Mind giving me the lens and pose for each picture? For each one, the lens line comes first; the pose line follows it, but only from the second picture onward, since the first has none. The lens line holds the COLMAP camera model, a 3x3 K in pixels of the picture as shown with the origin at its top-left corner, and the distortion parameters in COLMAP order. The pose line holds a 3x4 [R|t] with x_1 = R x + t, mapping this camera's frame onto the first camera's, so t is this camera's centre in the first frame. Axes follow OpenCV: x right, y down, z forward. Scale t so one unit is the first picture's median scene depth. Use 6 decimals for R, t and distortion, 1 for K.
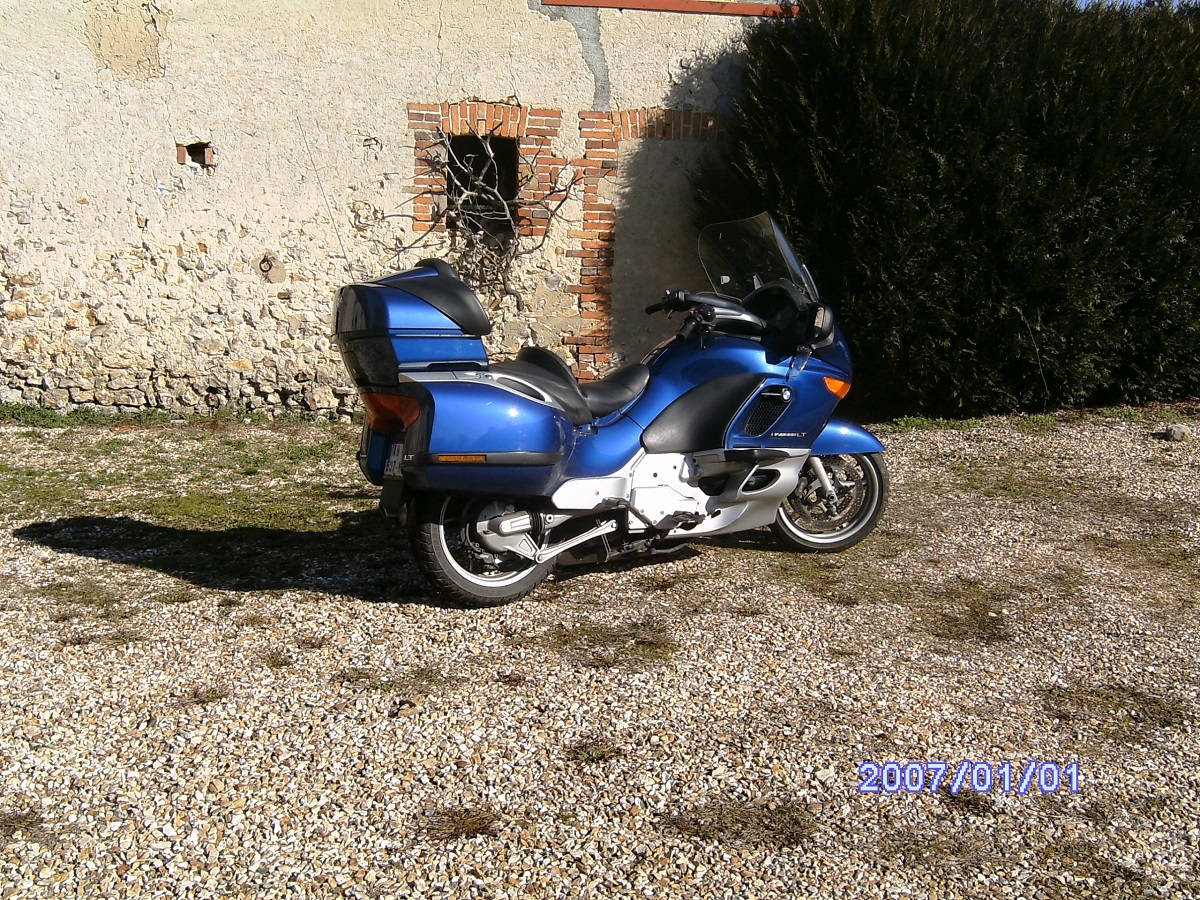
lens RADIAL K [[1332.6, 0, 600.0], [0, 1332.6, 450.0], [0, 0, 1]] dist [-0.158559, 0.162182]
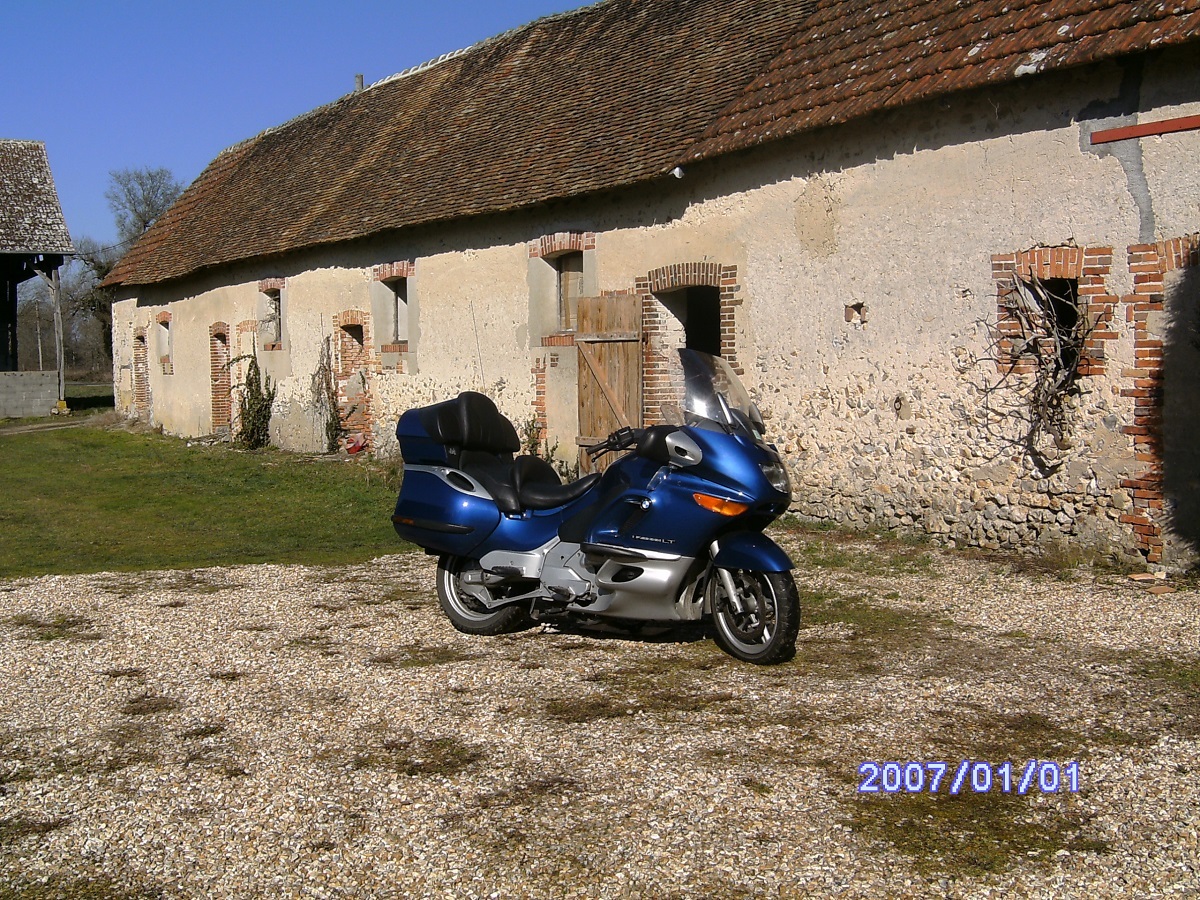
lens RADIAL K [[1332.6, 0, 600.0], [0, 1332.6, 450.0], [0, 0, 1]] dist [-0.158559, 0.162182]
pose [[0.441638, 0.024326, -0.896864, 0.676790], [-0.130926, 0.990679, -0.037601, -0.022112], [0.887589, 0.134029, 0.440706, 0.257897]]
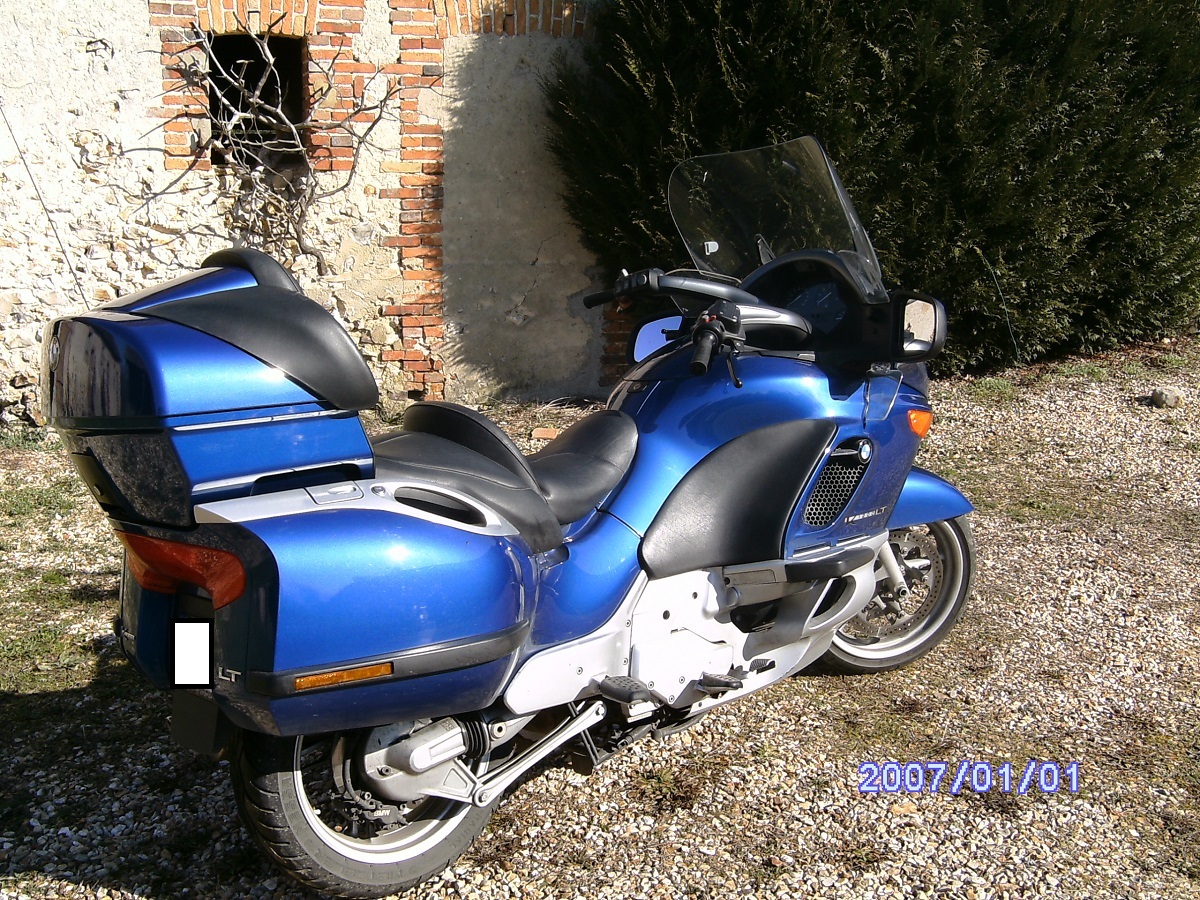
lens RADIAL K [[1332.6, 0, 600.0], [0, 1332.6, 450.0], [0, 0, 1]] dist [-0.158559, 0.162182]
pose [[0.982058, -0.063010, 0.177739, -0.045621], [0.051717, 0.996380, 0.067476, -0.050416], [-0.181347, -0.057074, 0.981762, 0.255947]]
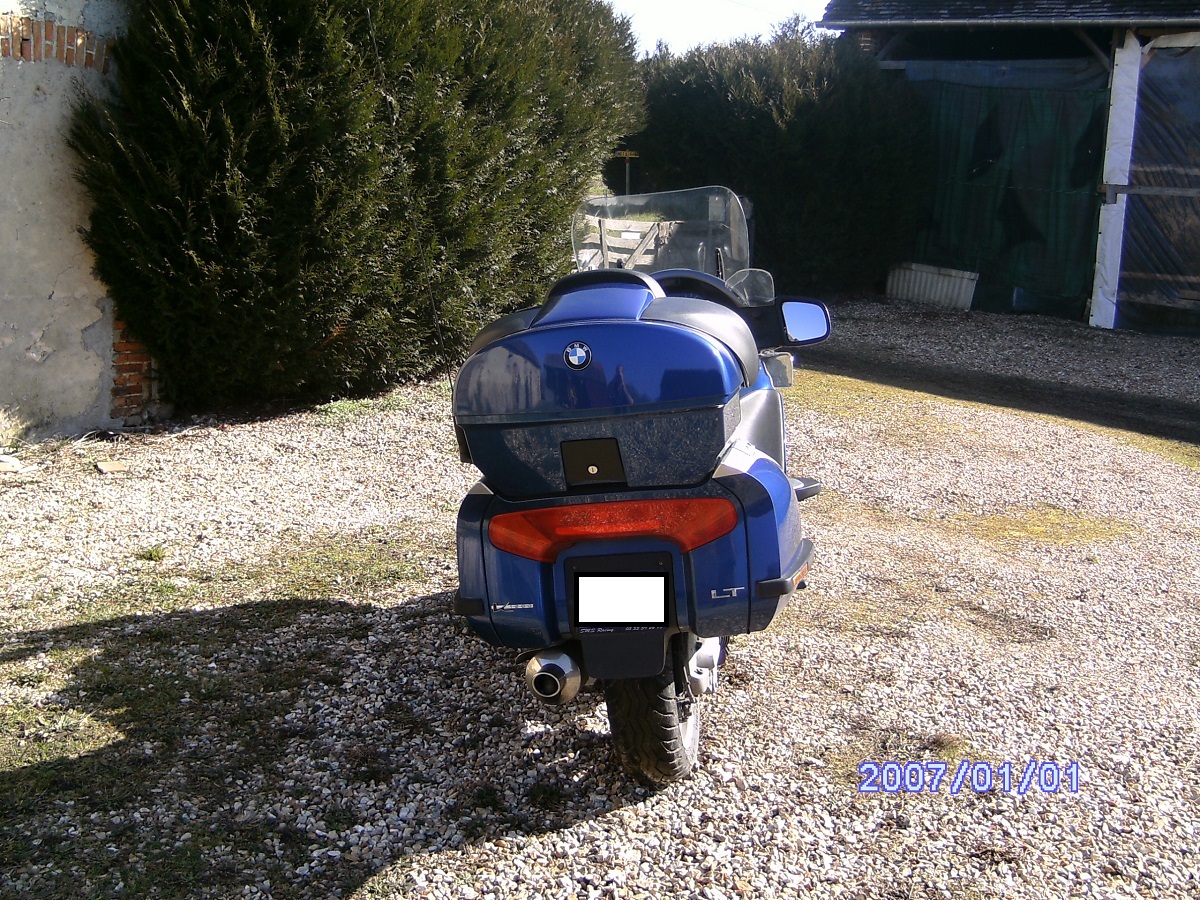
lens RADIAL K [[1332.6, 0, 600.0], [0, 1332.6, 450.0], [0, 0, 1]] dist [-0.158559, 0.162182]
pose [[0.624766, -0.151115, 0.766050, -0.328398], [0.106718, 0.988413, 0.107943, -0.069652], [-0.773485, 0.014313, 0.633653, 0.324258]]
